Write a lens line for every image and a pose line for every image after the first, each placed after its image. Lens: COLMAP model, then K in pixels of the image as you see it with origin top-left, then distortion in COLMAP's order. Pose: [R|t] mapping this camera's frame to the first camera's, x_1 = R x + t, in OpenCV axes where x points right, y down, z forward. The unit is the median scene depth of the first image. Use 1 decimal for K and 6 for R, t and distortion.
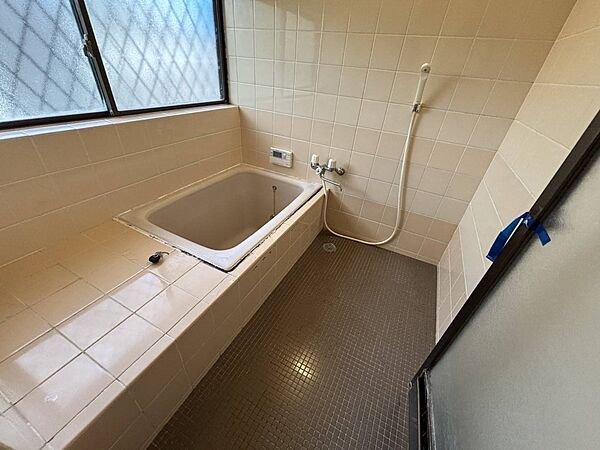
lens RADIAL K [[243.1, 0, 298.5], [0, 243.1, 225.5], [0, 0, 1]] dist [-0.000656, -0.000150]
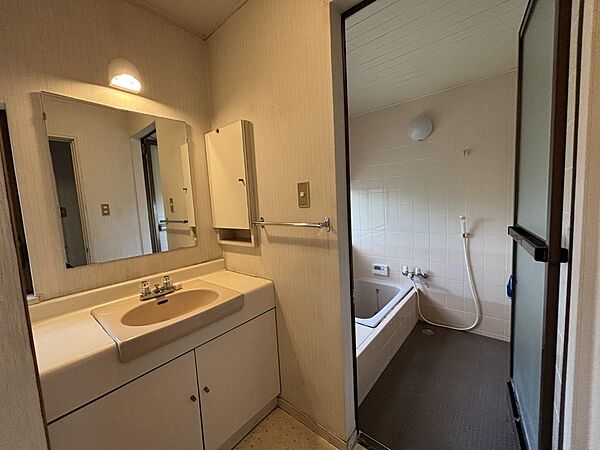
lens RADIAL K [[243.1, 0, 302.7], [0, 243.1, 221.7], [0, 0, 1]] dist [-0.000656, -0.000150]
pose [[0.961025, -0.118136, -0.249950, -0.133962], [-0.010531, 0.887804, -0.460101, 0.178422], [0.276262, 0.444800, 0.851958, -0.634058]]
